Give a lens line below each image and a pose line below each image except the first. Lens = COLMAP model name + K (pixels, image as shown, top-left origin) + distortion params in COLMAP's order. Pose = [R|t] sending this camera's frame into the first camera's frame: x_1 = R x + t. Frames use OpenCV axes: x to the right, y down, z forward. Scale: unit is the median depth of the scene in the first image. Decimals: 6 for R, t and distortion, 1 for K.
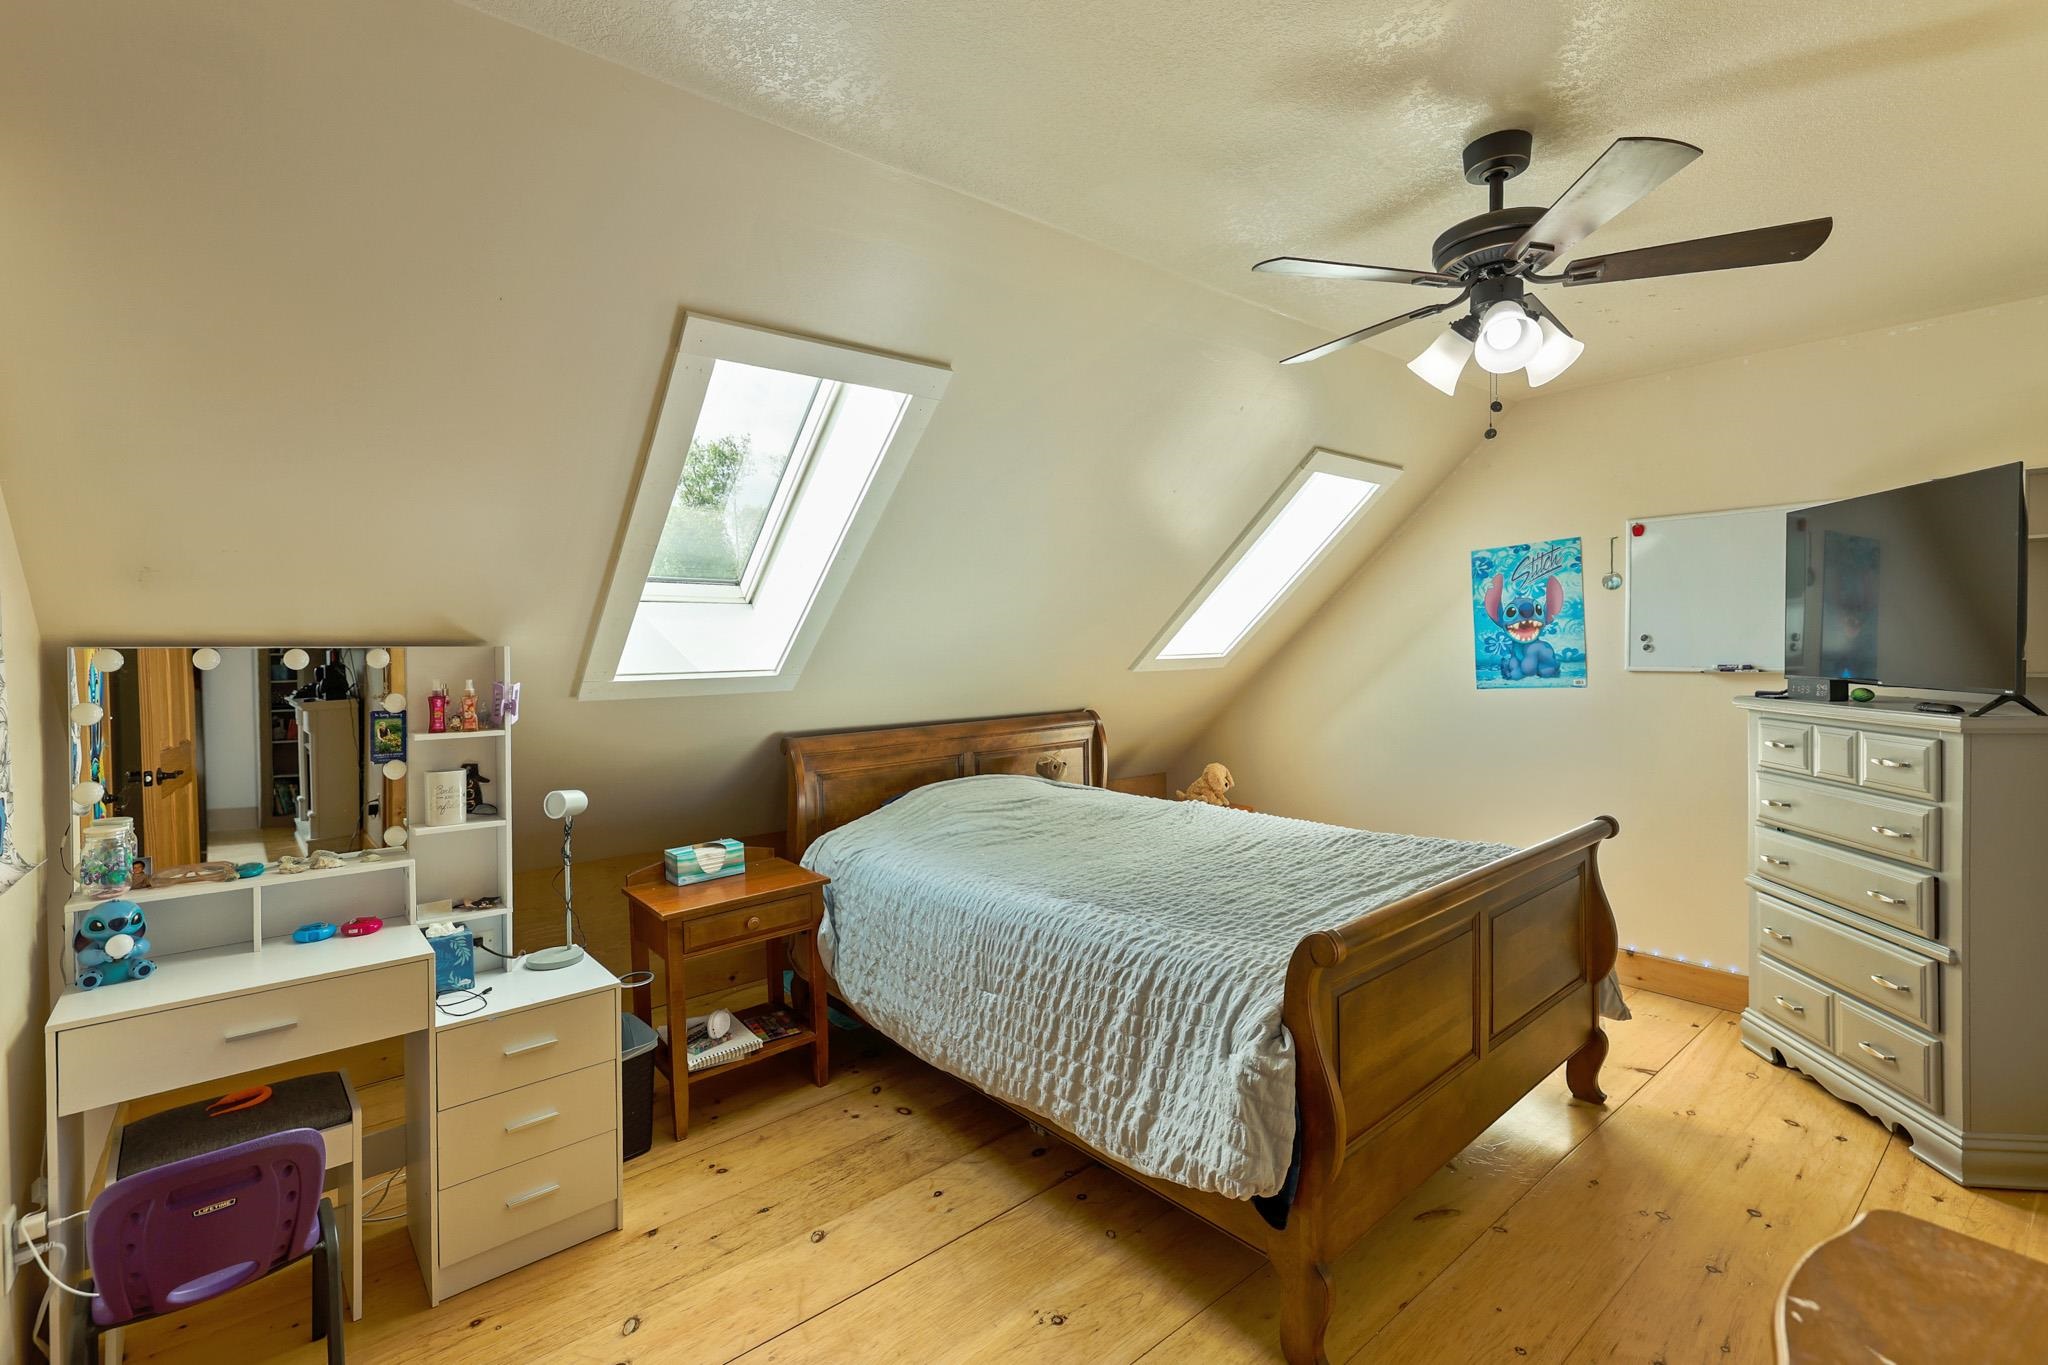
lens RADIAL K [[934.9, 0, 1024.0], [0, 934.9, 669.8], [0, 0, 1]] dist [0.000204, -0.002434]
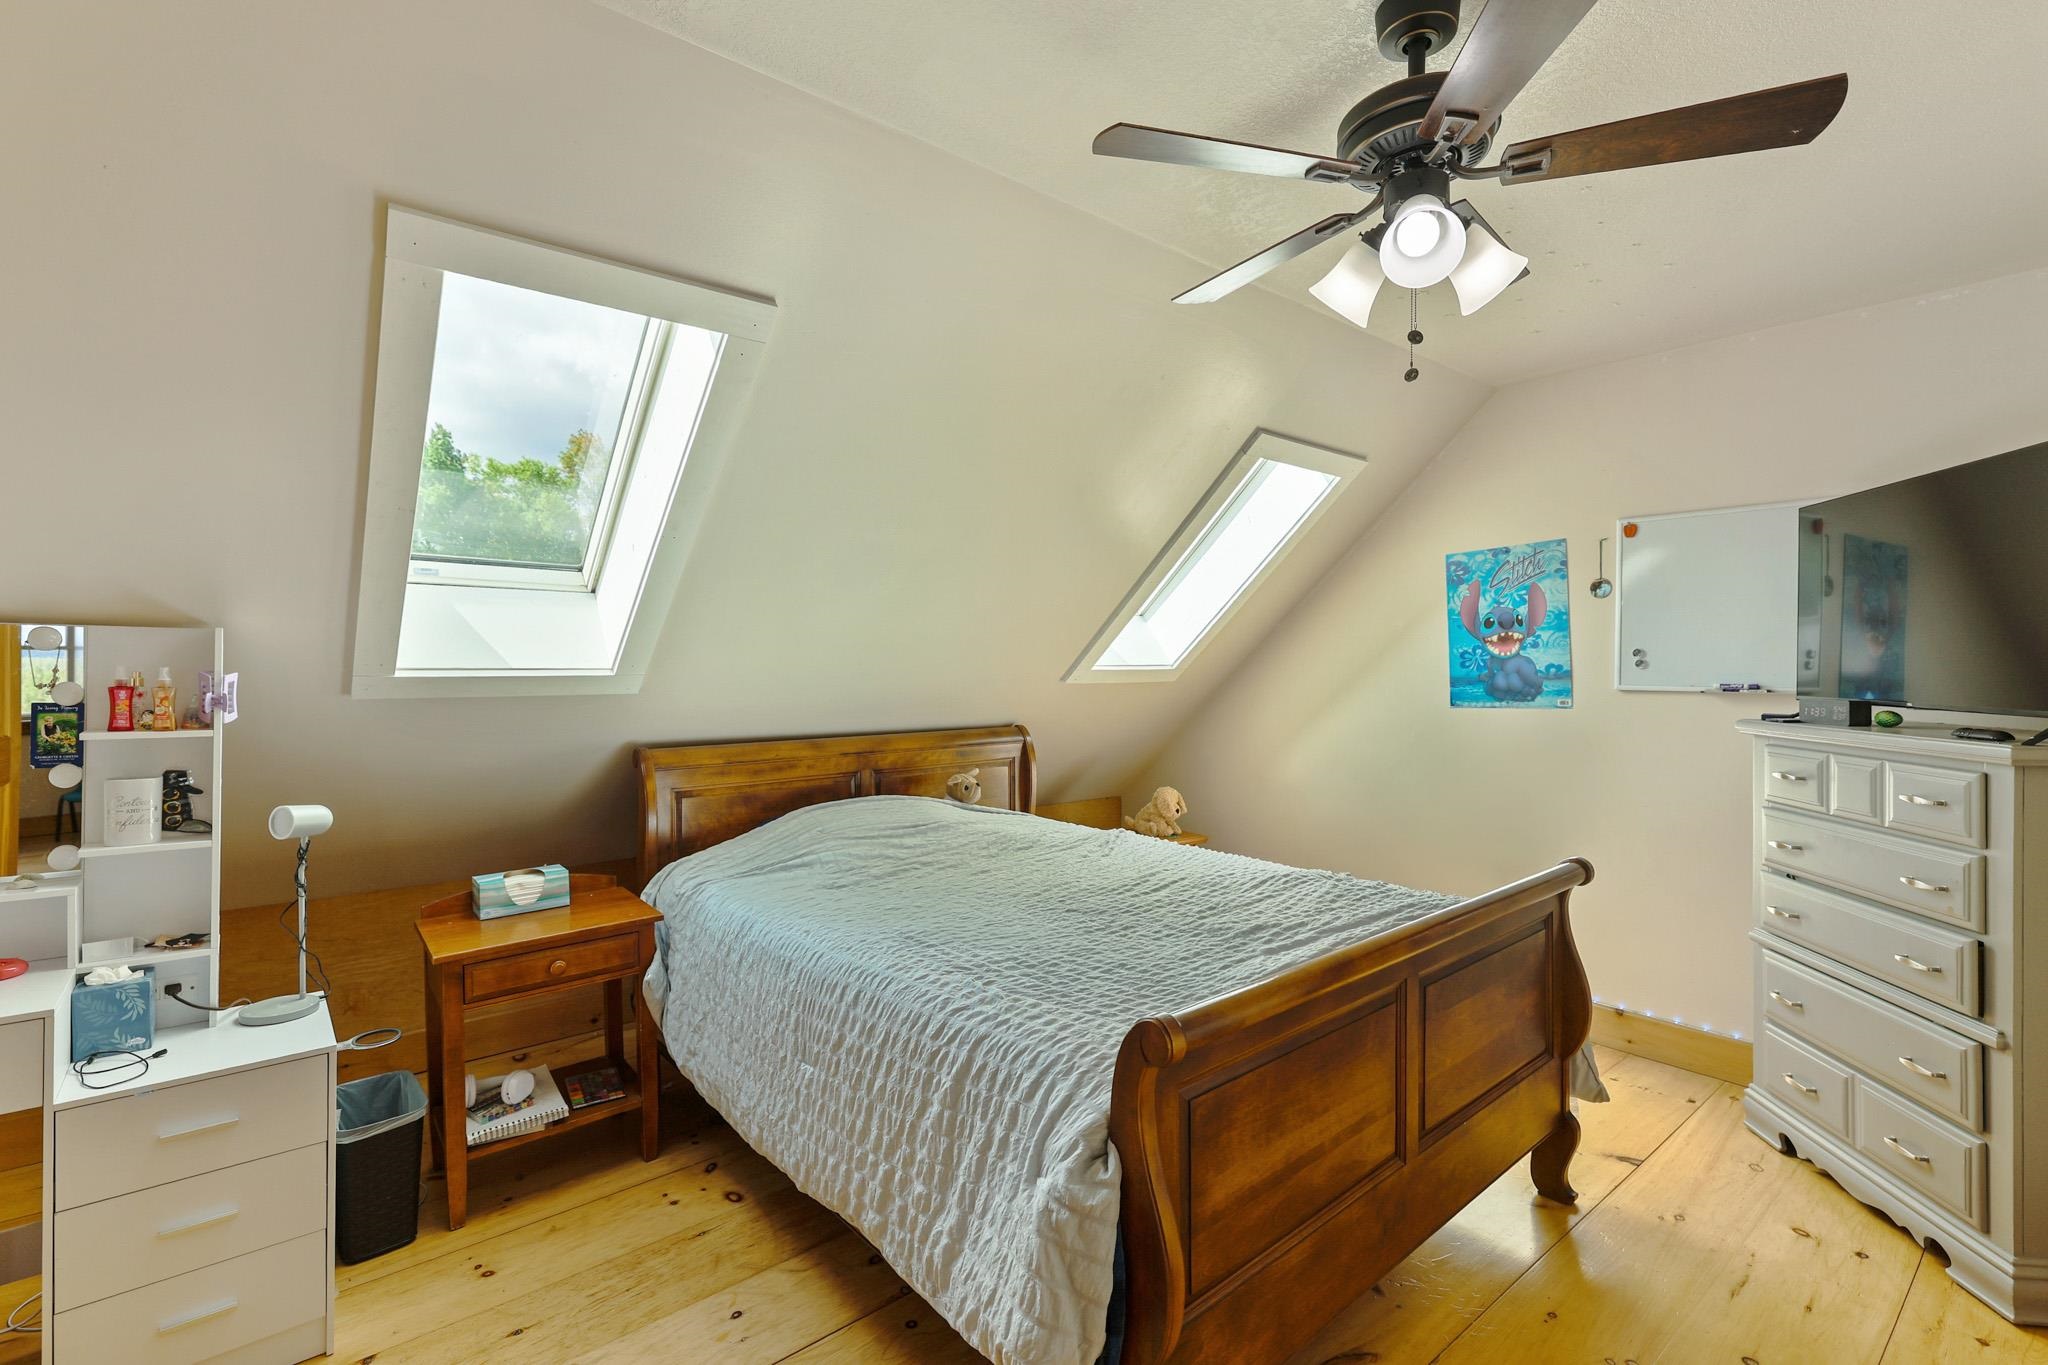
lens RADIAL K [[934.9, 0, 1030.6], [0, 934.9, 670.1], [0, 0, 1]] dist [0.000204, -0.002434]
pose [[0.999813, 0.016845, -0.009484, 0.146400], [-0.017036, 0.999646, -0.020414, 0.014281], [0.009137, 0.020572, 0.999747, 0.166268]]
